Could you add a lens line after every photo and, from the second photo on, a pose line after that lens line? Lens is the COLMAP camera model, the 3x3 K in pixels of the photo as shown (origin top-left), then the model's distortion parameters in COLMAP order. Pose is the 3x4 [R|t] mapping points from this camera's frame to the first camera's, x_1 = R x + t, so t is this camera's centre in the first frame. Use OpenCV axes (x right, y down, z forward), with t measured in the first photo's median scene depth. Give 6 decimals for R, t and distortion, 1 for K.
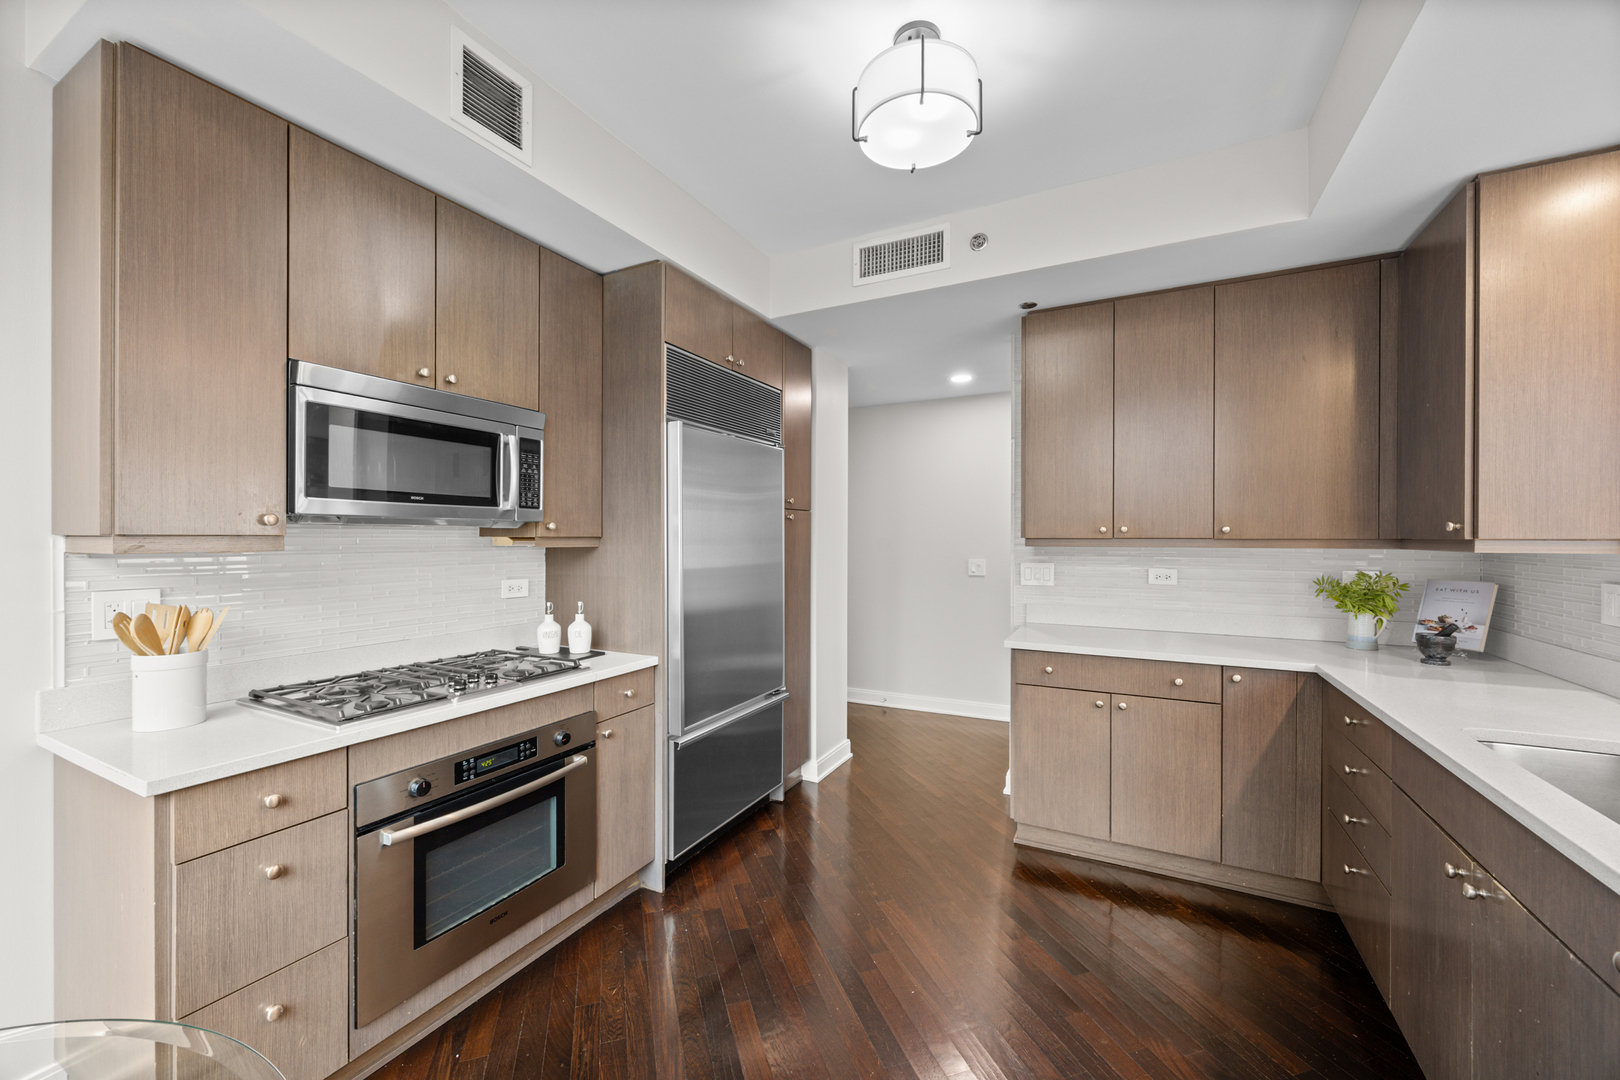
lens RADIAL K [[639.0, 0, 800.6], [0, 639.0, 537.5], [0, 0, 1]] dist [0.005637, -0.000236]
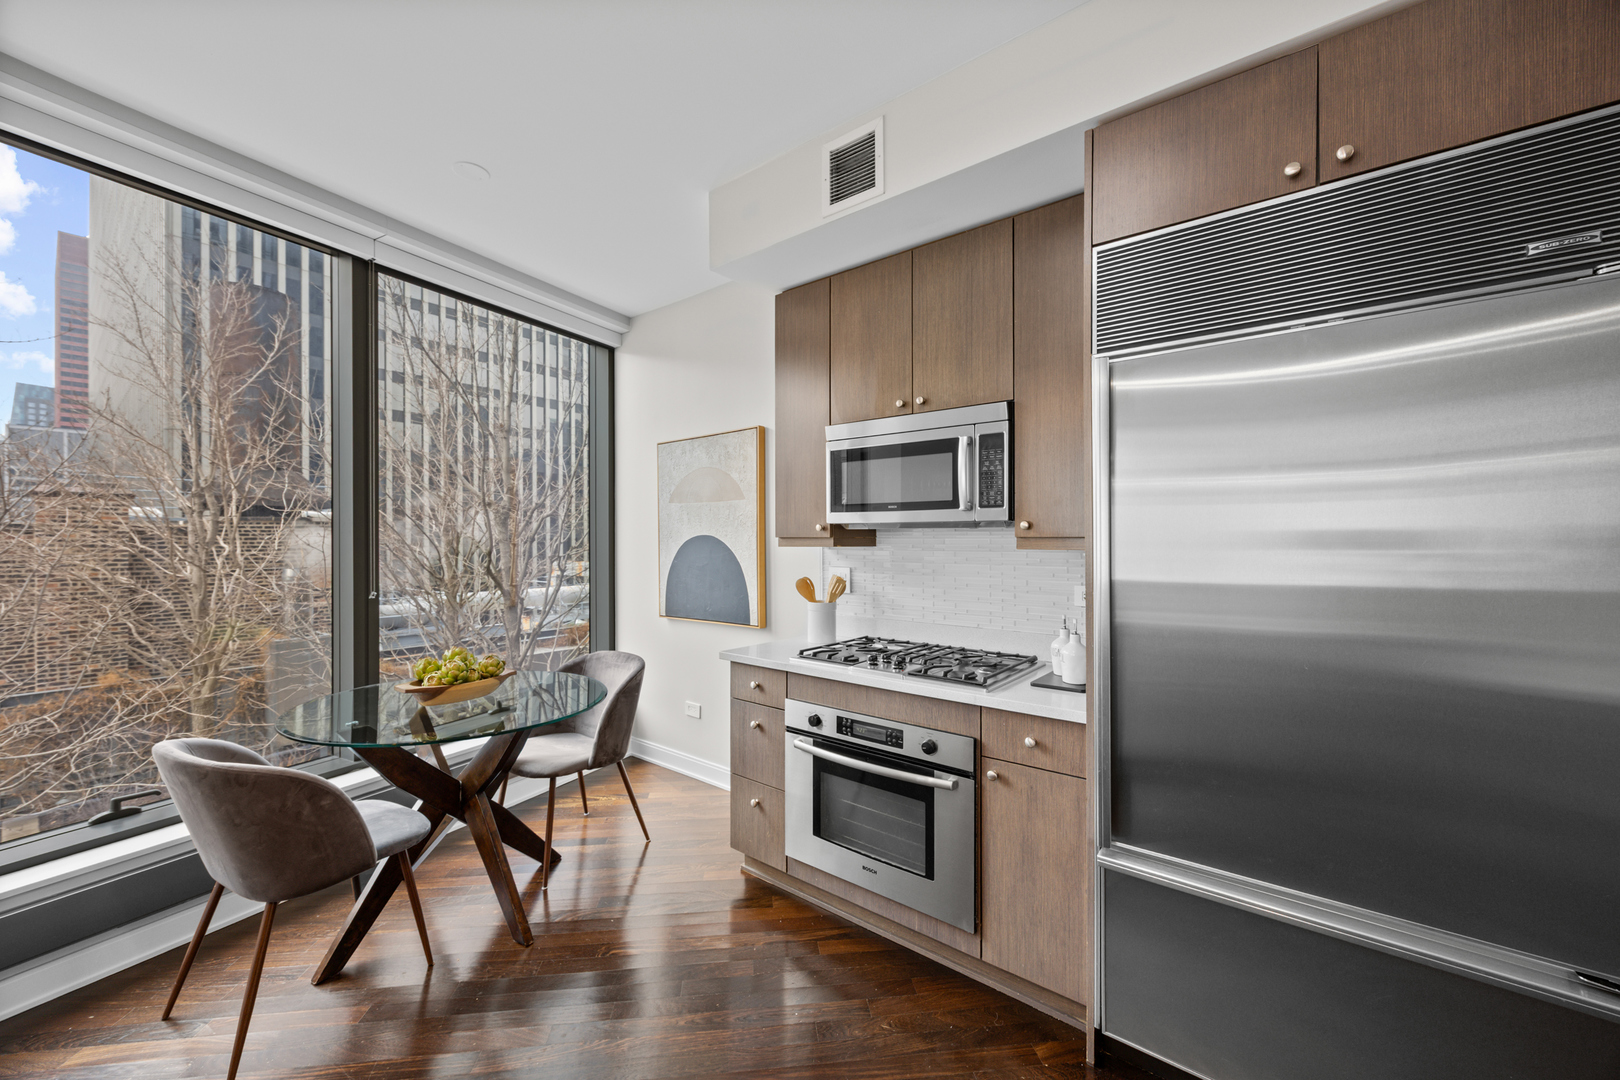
lens RADIAL K [[639.0, 0, 805.9], [0, 639.0, 538.0], [0, 0, 1]] dist [0.005637, -0.000236]
pose [[-0.200376, -0.003444, -0.979713, 0.608682], [-0.001634, 0.999994, -0.003182, 0.003097], [0.979718, 0.000963, -0.200380, 1.009117]]
